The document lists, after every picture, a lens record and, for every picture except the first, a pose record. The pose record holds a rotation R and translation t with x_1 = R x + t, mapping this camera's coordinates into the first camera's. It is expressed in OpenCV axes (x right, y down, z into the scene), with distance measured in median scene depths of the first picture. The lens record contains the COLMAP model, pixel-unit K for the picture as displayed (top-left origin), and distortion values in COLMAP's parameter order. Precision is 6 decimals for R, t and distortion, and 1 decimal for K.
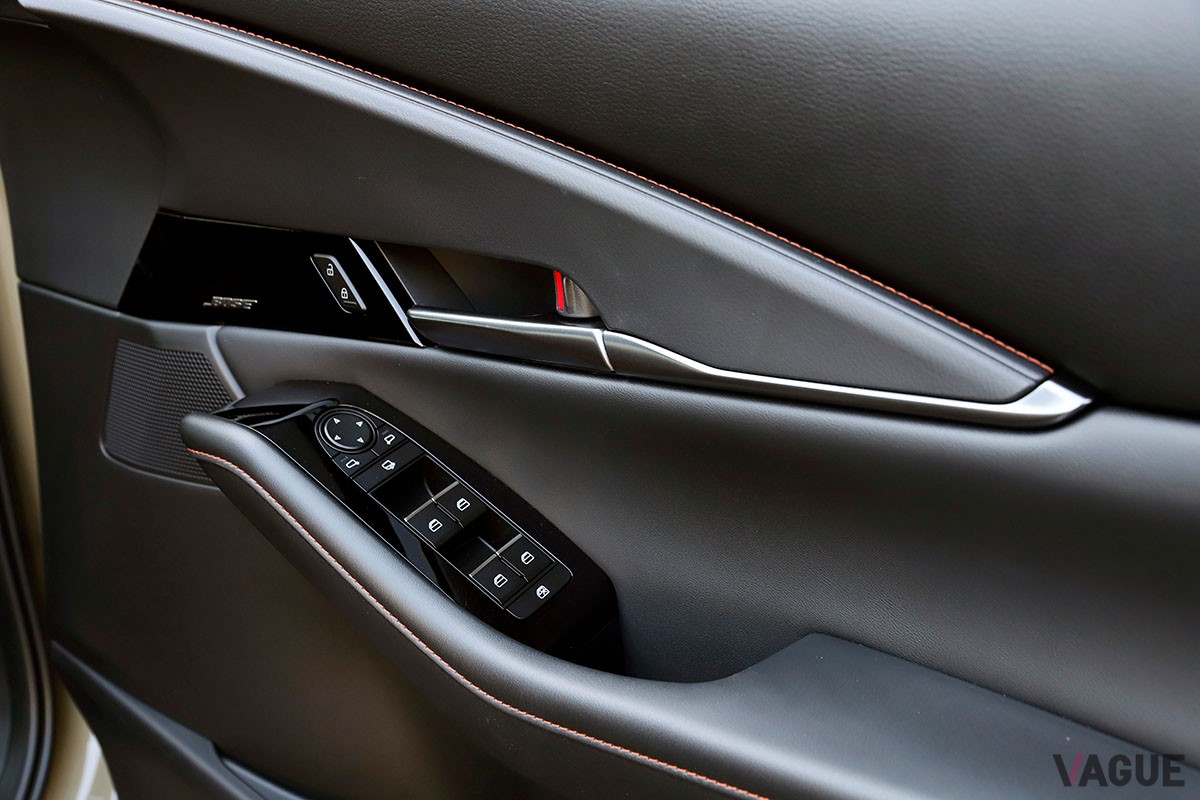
lens RADIAL K [[1489.2, 0, 595.5], [0, 1489.2, 410.4], [0, 0, 1]] dist [0.067700, 0.000000]
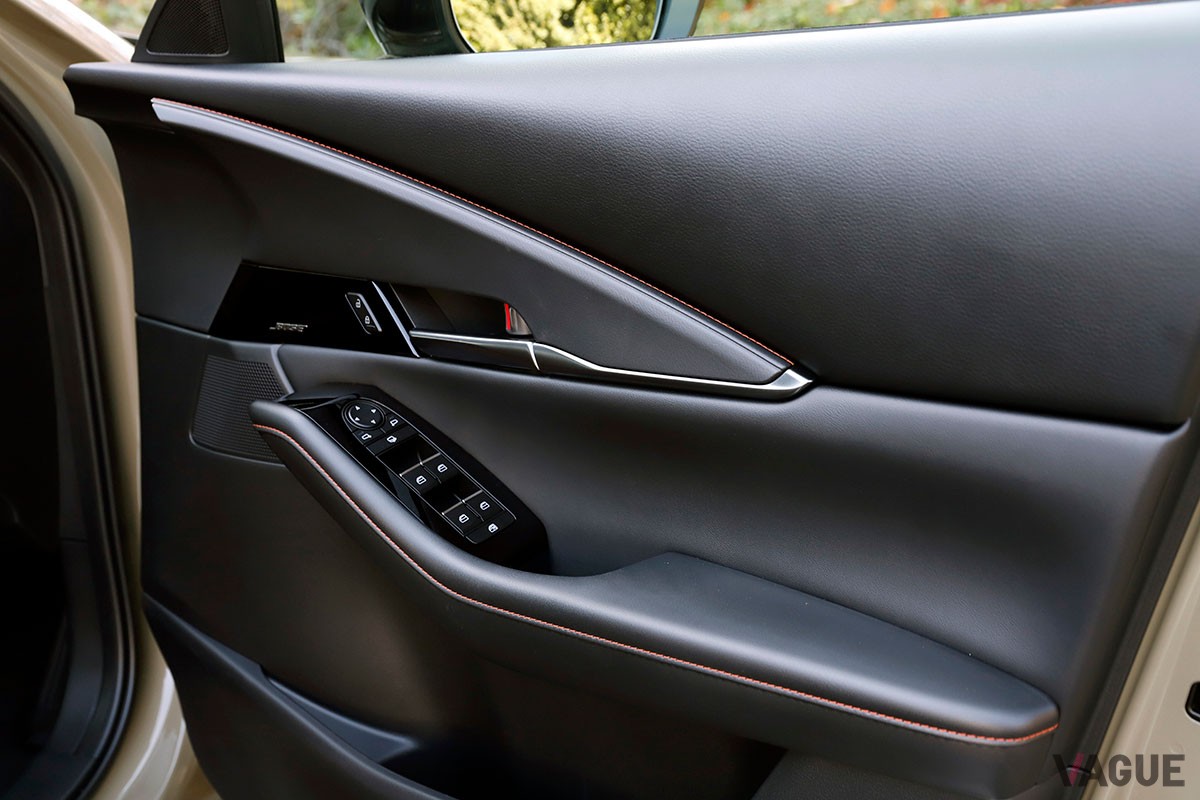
lens RADIAL K [[1489.2, 0, 605.1], [0, 1489.2, 392.3], [0, 0, 1]] dist [0.067700, 0.000000]
pose [[0.998804, 0.030952, -0.037859, 0.119555], [-0.033796, 0.996462, -0.076949, 0.096136], [0.035343, 0.078136, 0.996316, -0.425132]]
